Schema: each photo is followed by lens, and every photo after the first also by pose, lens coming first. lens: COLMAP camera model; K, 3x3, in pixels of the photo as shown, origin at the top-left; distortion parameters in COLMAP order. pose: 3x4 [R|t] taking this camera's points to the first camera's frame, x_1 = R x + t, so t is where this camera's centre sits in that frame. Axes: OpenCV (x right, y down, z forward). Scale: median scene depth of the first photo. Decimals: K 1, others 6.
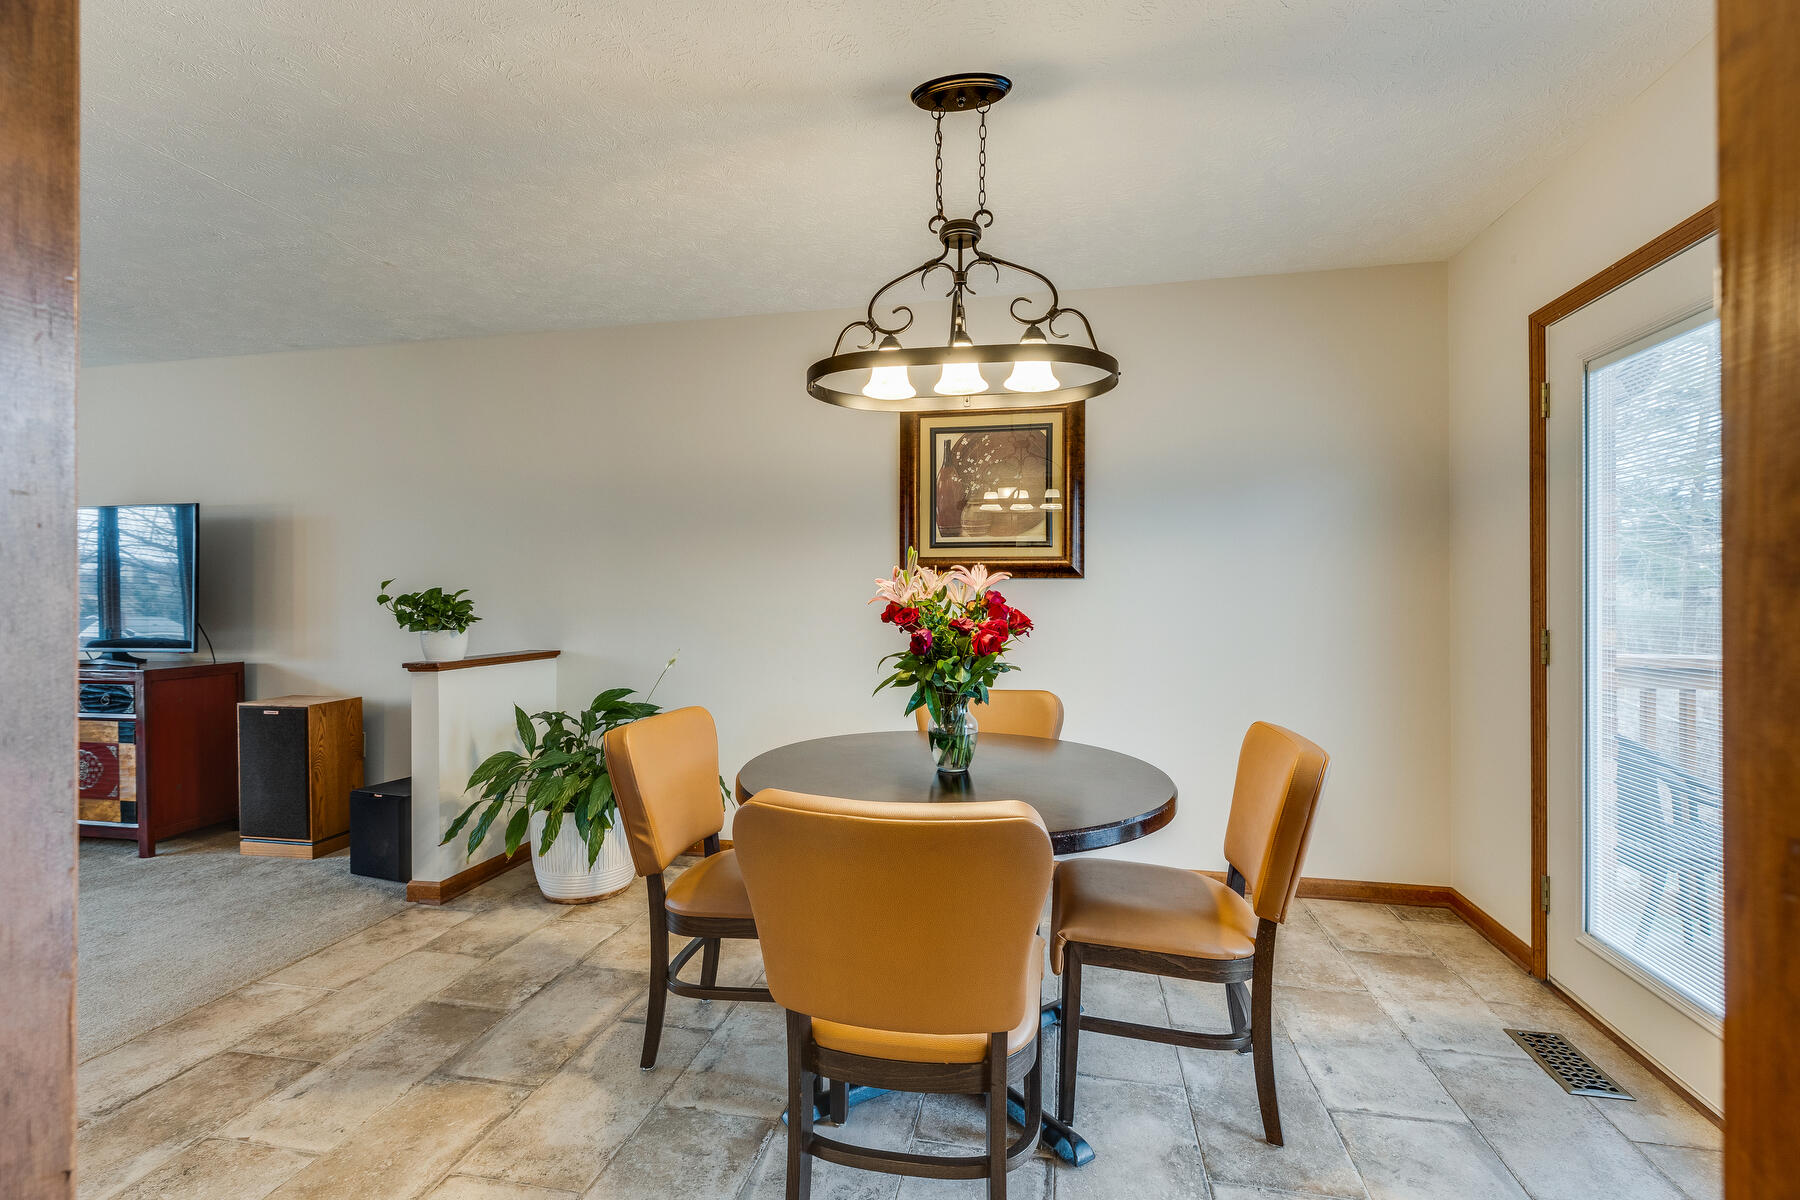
lens RADIAL K [[795.1, 0, 897.6], [0, 795.1, 596.8], [0, 0, 1]] dist [-0.000724, -0.000534]
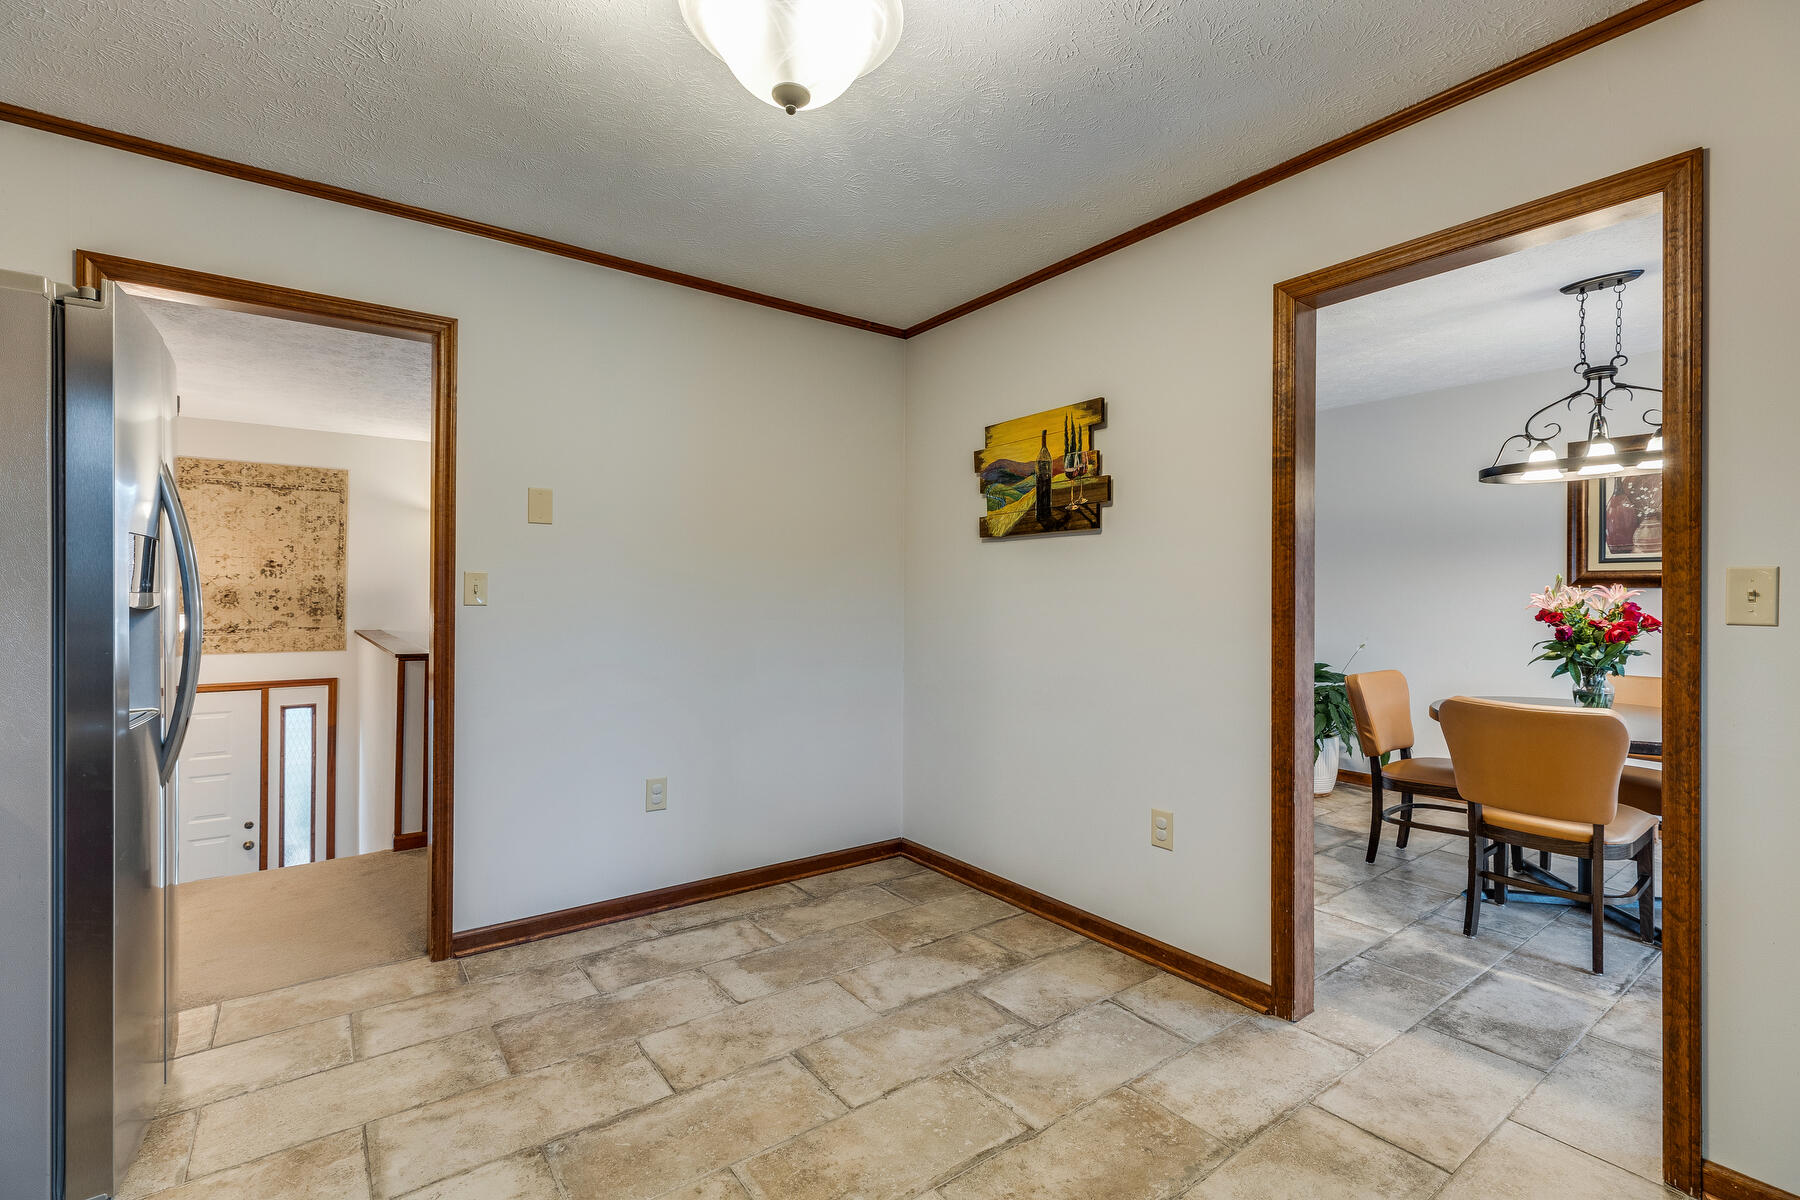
lens RADIAL K [[795.1, 0, 897.6], [0, 795.1, 596.8], [0, 0, 1]] dist [-0.000724, -0.000534]
pose [[0.741353, 0.002379, -0.671111, 0.104356], [-0.000028, 0.999994, 0.003514, -0.023070], [0.671115, -0.002587, 0.741349, -1.080876]]
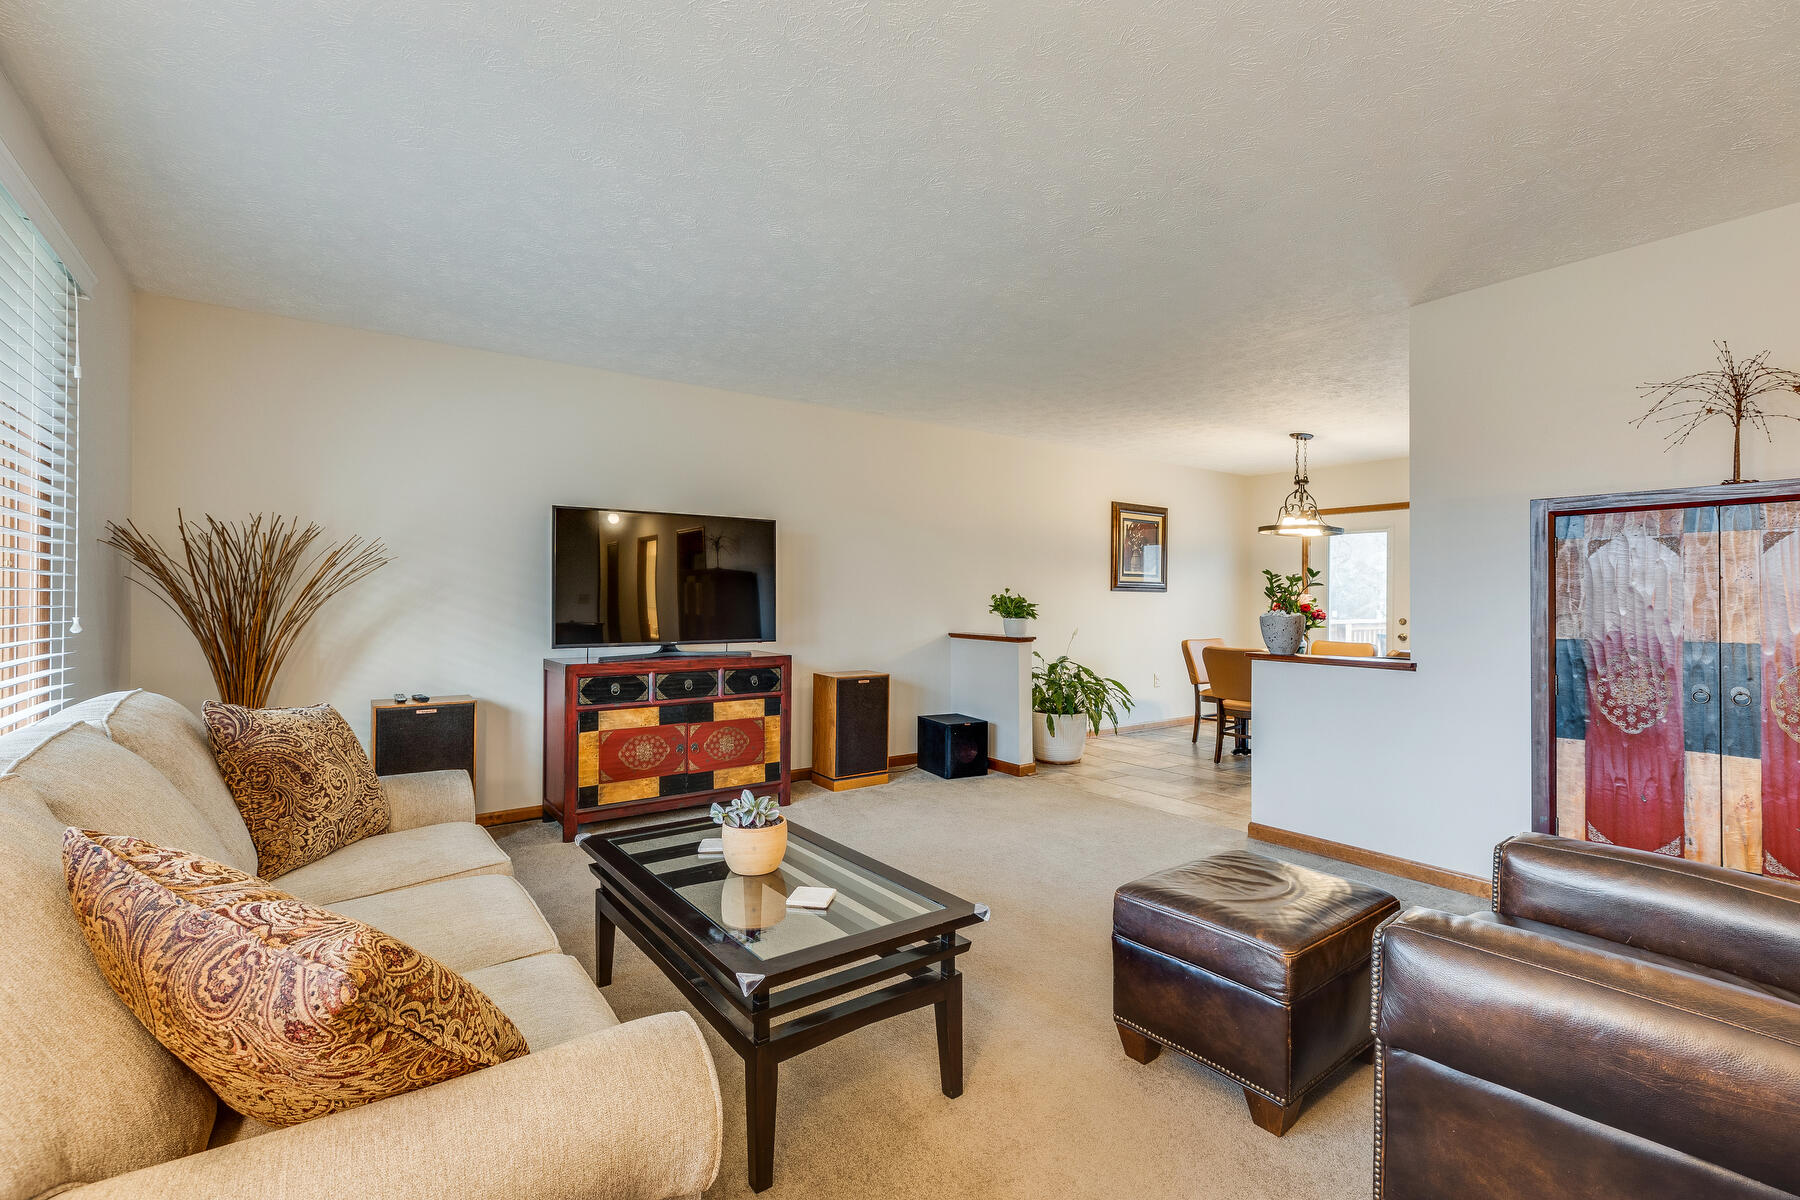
lens RADIAL K [[795.1, 0, 897.6], [0, 795.1, 596.8], [0, 0, 1]] dist [-0.000724, -0.000534]
pose [[0.667569, 0.007482, 0.744510, -3.315945], [-0.002293, 0.999965, -0.007993, 0.023136], [-0.744544, 0.003629, 0.667563, 0.091299]]
